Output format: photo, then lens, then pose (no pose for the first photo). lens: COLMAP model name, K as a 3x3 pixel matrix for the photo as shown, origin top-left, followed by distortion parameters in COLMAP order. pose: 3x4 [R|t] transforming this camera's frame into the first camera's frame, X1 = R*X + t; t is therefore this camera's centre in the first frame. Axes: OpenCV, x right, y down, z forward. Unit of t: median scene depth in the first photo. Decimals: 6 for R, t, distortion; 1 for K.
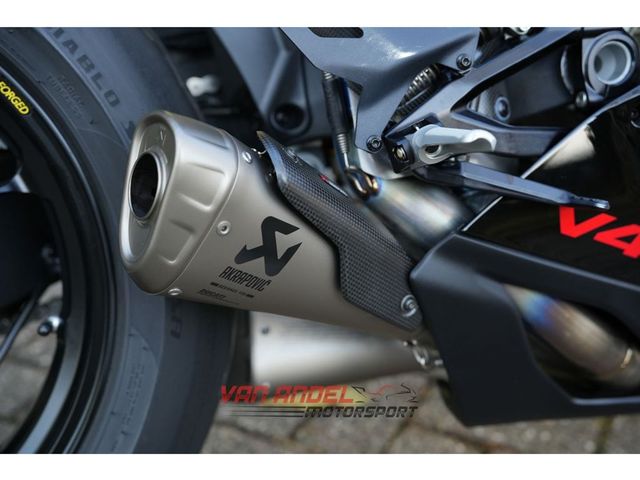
lens RADIAL K [[860.4, 0, 321.4], [0, 860.4, 238.9], [0, 0, 1]] dist [0.101497, 0.000000]
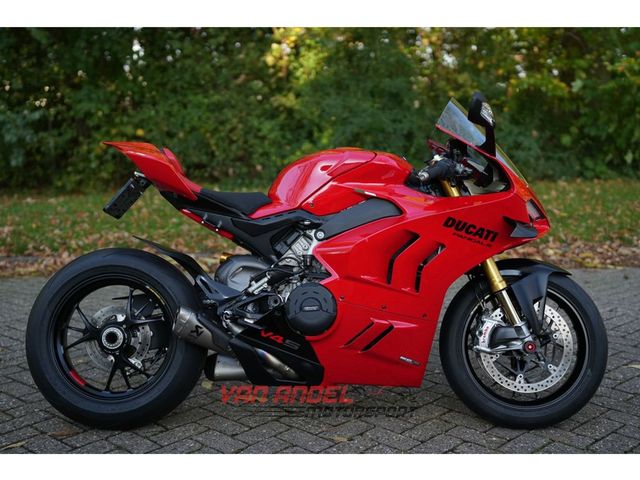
lens RADIAL K [[878.6, 0, 313.2], [0, 878.6, 235.0], [0, 0, 1]] dist [0.055556, 0.000000]
pose [[0.948700, 0.030831, -0.314670, 2.130653], [-0.104728, 0.969695, -0.220734, 0.516227], [0.298329, 0.242365, 0.923179, -3.663138]]
